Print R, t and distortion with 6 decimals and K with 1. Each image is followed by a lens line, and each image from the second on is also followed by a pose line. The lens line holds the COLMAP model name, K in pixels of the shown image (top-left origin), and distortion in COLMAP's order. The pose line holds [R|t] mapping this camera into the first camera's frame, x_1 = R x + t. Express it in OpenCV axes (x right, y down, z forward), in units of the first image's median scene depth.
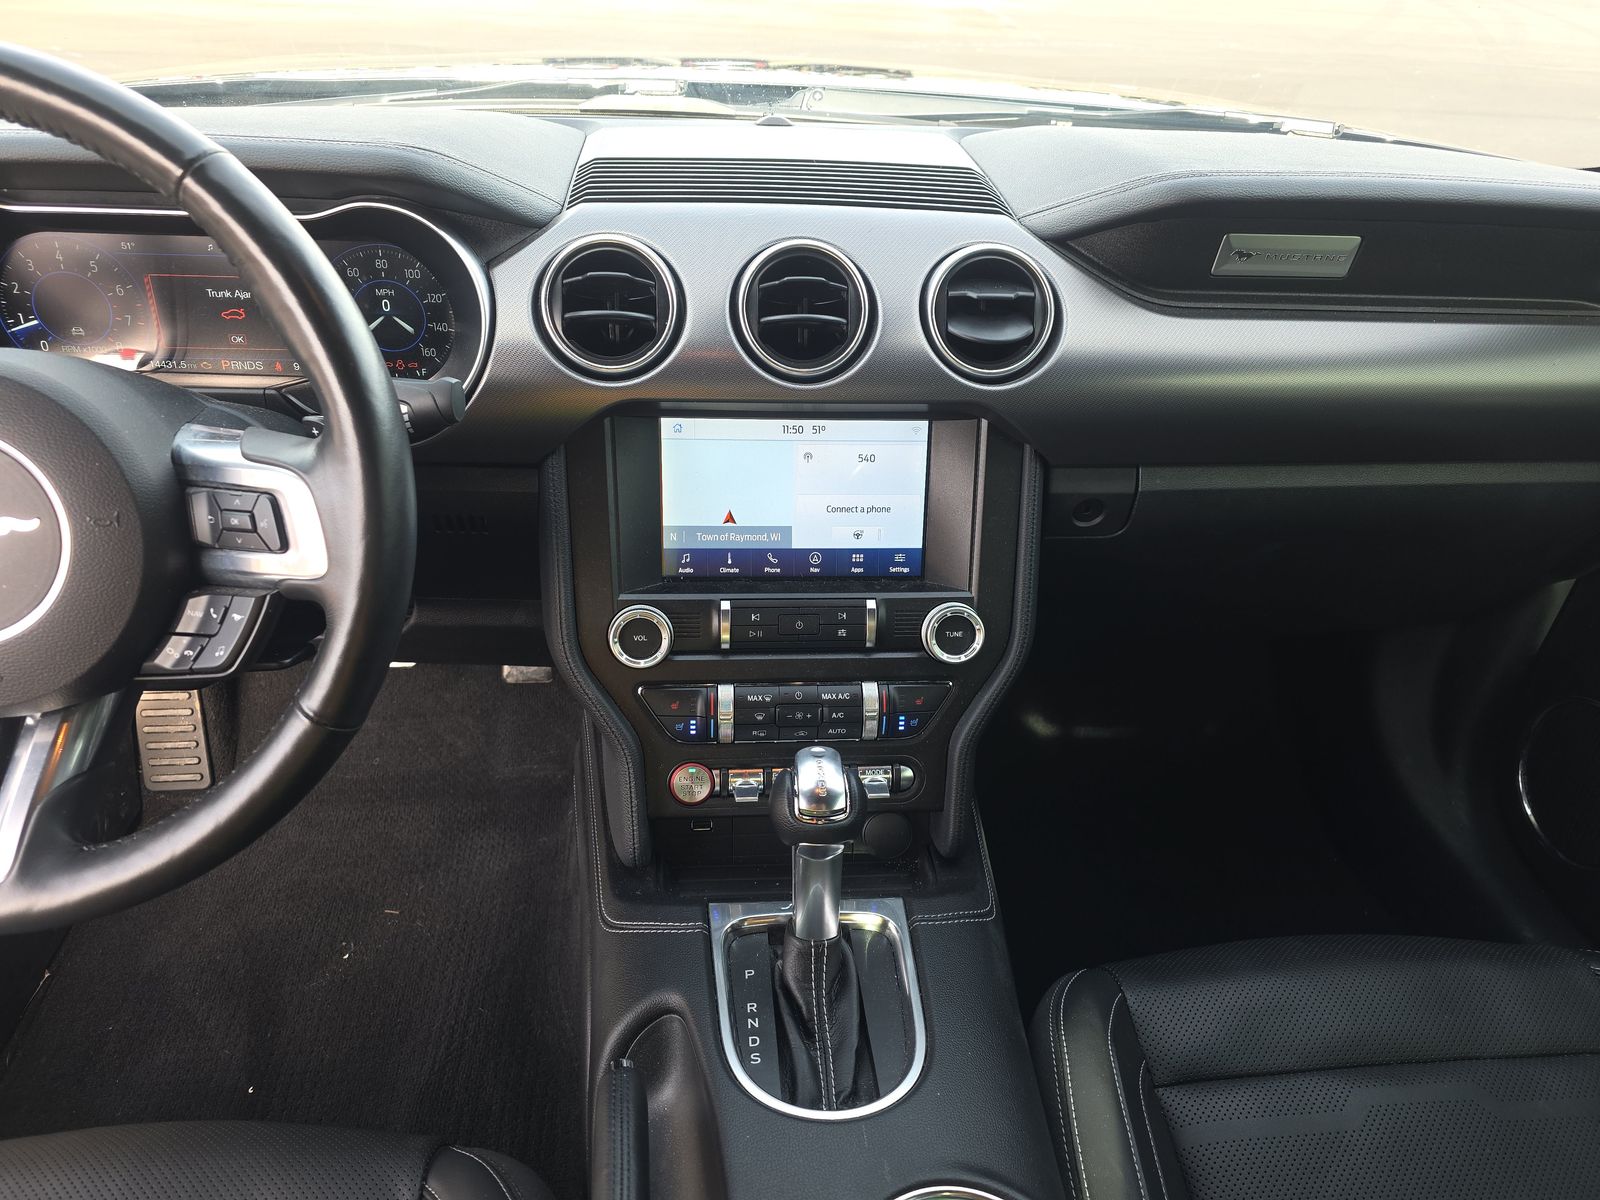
lens RADIAL K [[1048.5, 0, 791.3], [0, 1048.5, 607.8], [0, 0, 1]] dist [0.061533, -0.041558]
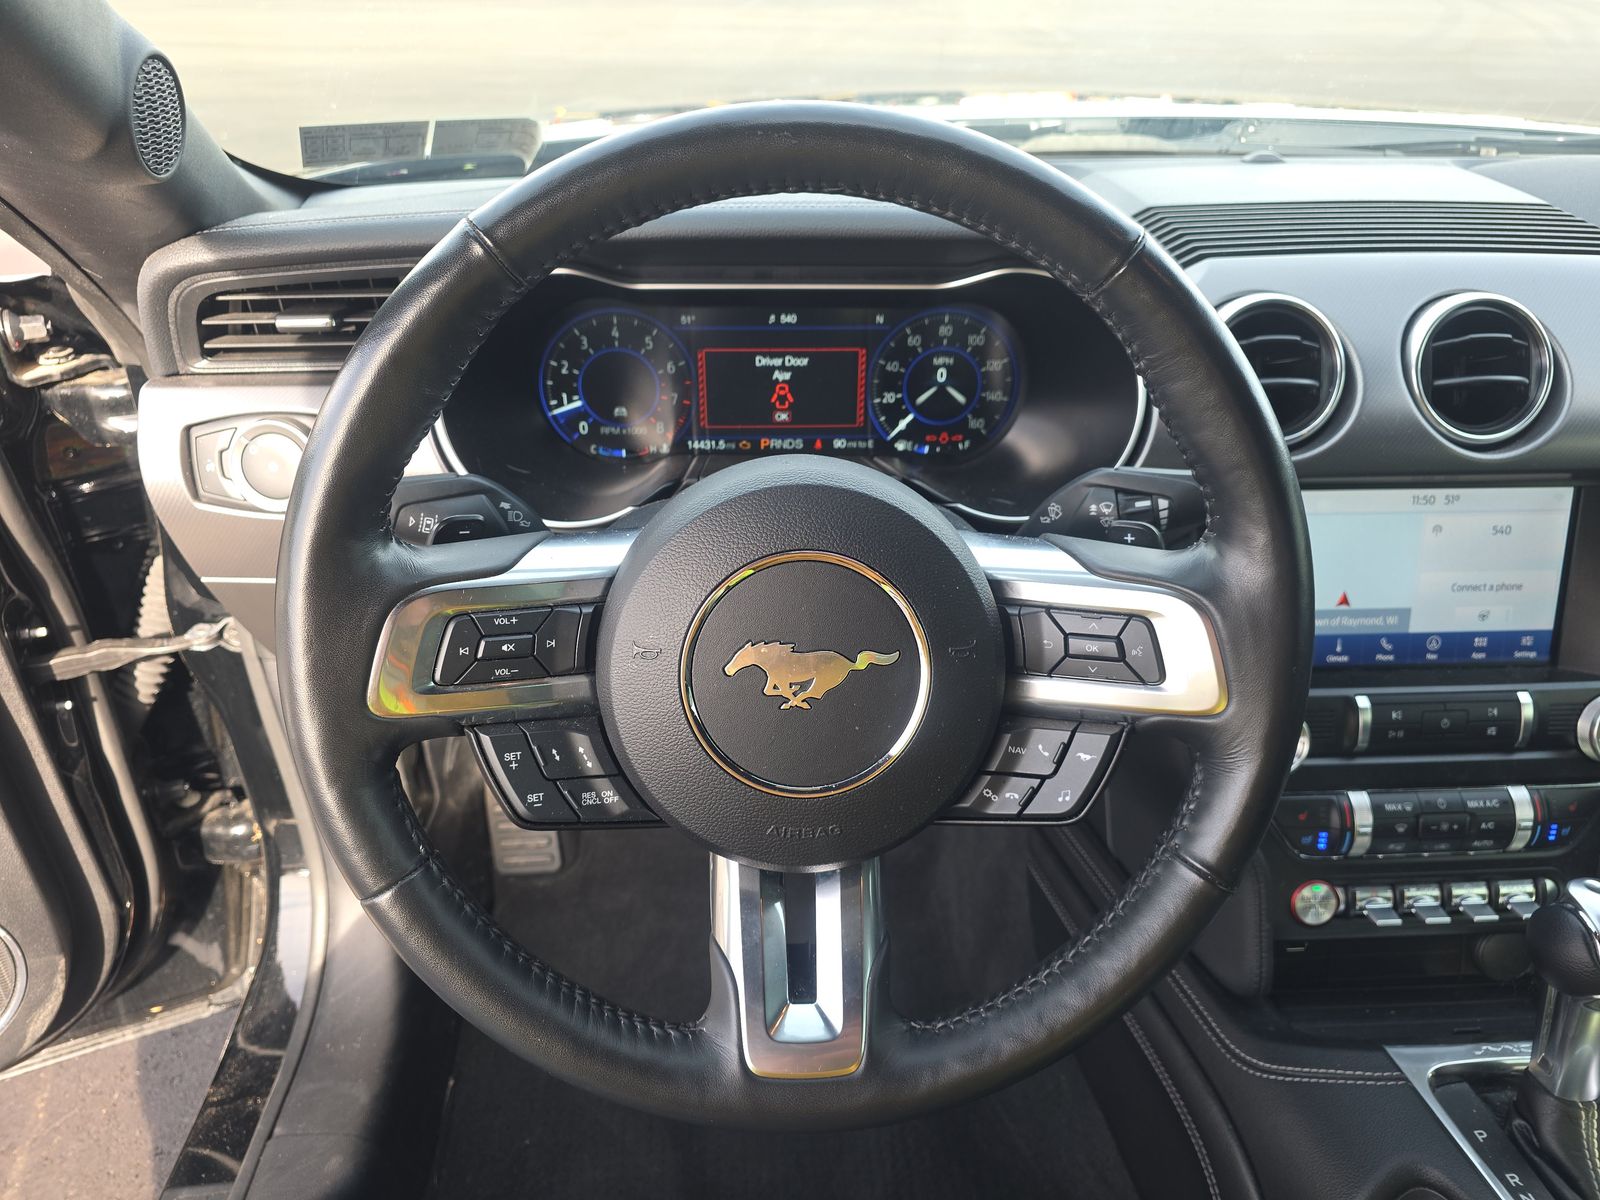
lens RADIAL K [[1048.5, 0, 817.4], [0, 1048.5, 616.9], [0, 0, 1]] dist [0.061533, -0.041558]
pose [[0.999649, -0.015253, -0.021664, -0.487598], [0.014880, 0.999740, -0.017256, -0.063429], [0.021921, 0.016928, 0.999616, 0.094616]]
